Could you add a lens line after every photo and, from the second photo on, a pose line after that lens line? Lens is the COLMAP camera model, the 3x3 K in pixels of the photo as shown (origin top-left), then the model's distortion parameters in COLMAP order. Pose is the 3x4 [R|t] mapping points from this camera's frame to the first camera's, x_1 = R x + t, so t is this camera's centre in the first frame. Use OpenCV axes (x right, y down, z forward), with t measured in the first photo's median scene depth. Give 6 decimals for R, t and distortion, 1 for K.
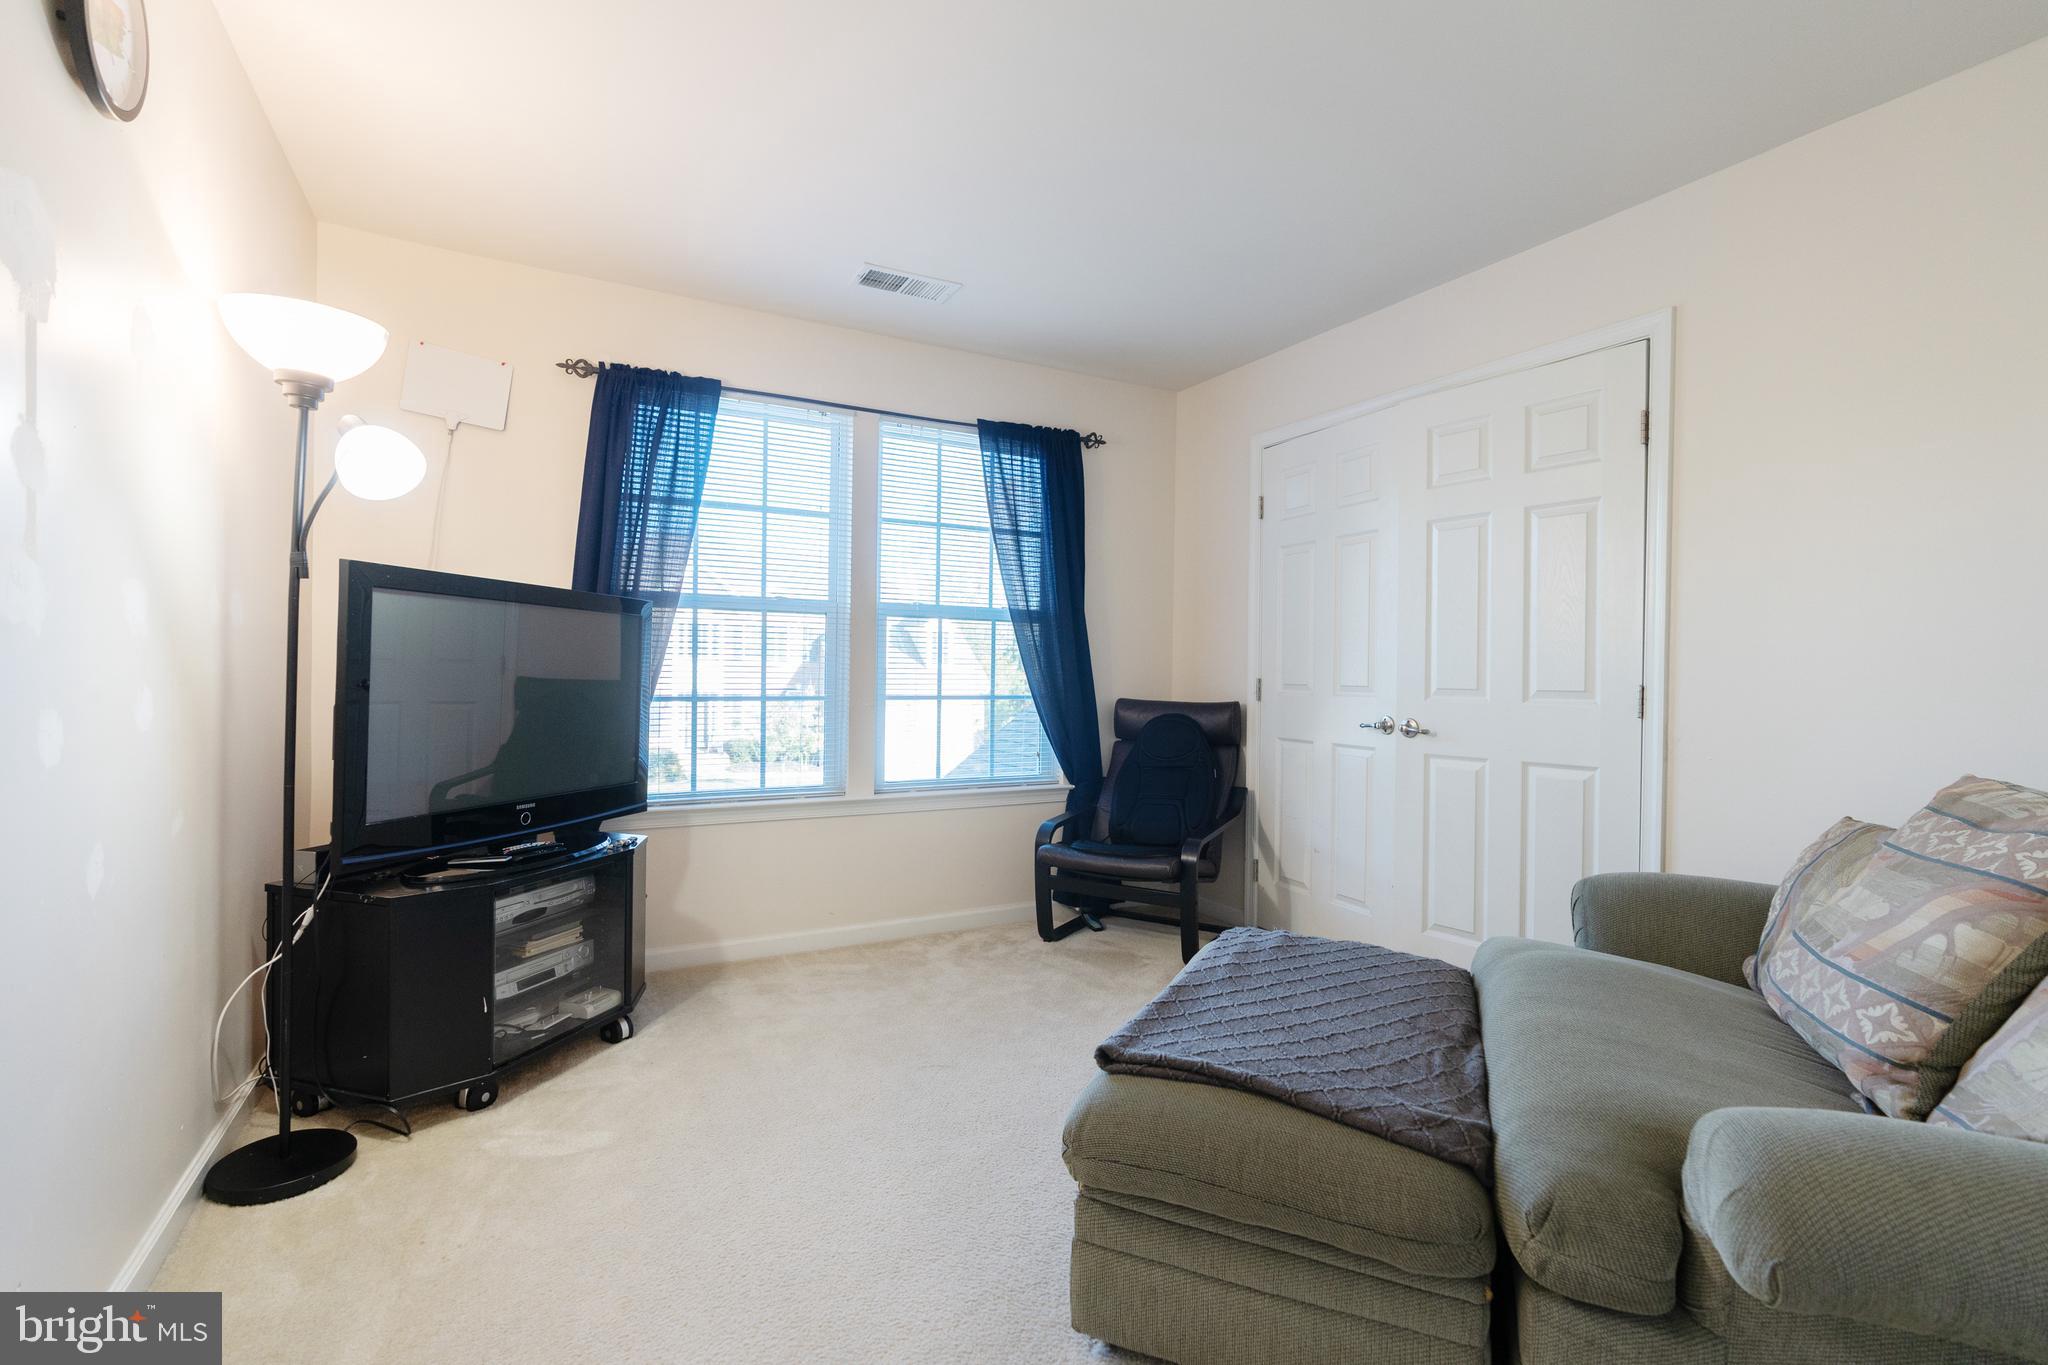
lens RADIAL K [[943.5, 0, 1010.2], [0, 943.5, 670.1], [0, 0, 1]] dist [-0.008114, 0.003754]
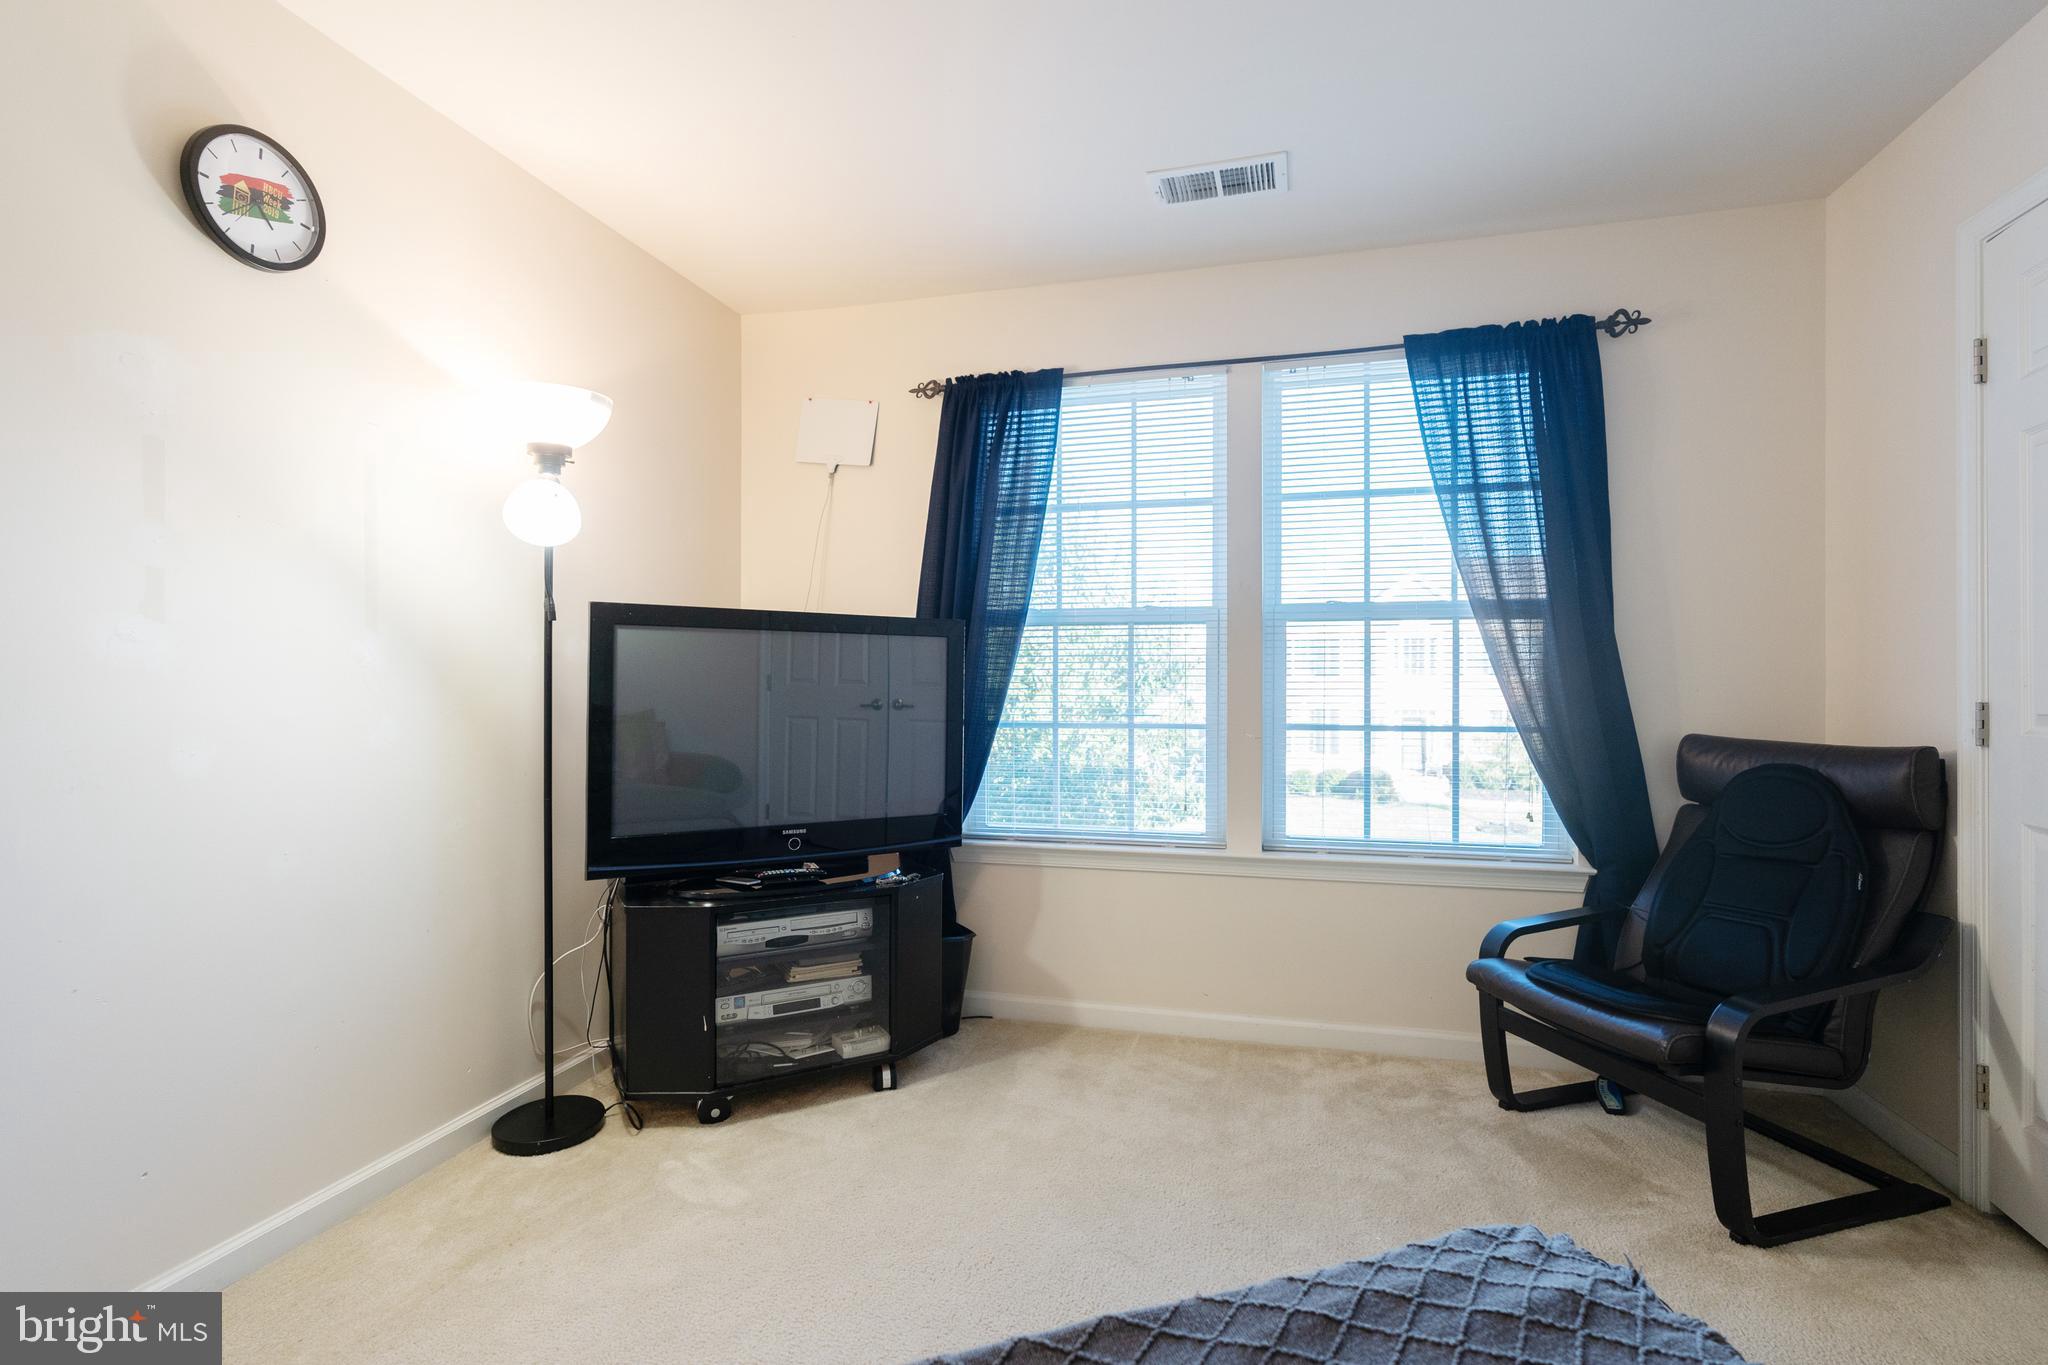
lens RADIAL K [[943.5, 0, 1023.1], [0, 943.5, 678.6], [0, 0, 1]] dist [-0.008114, 0.003754]
pose [[0.722856, -0.016494, -0.690802, 0.255369], [0.010599, 0.999862, -0.012783, -0.003053], [0.690918, 0.001918, 0.722931, 0.306544]]
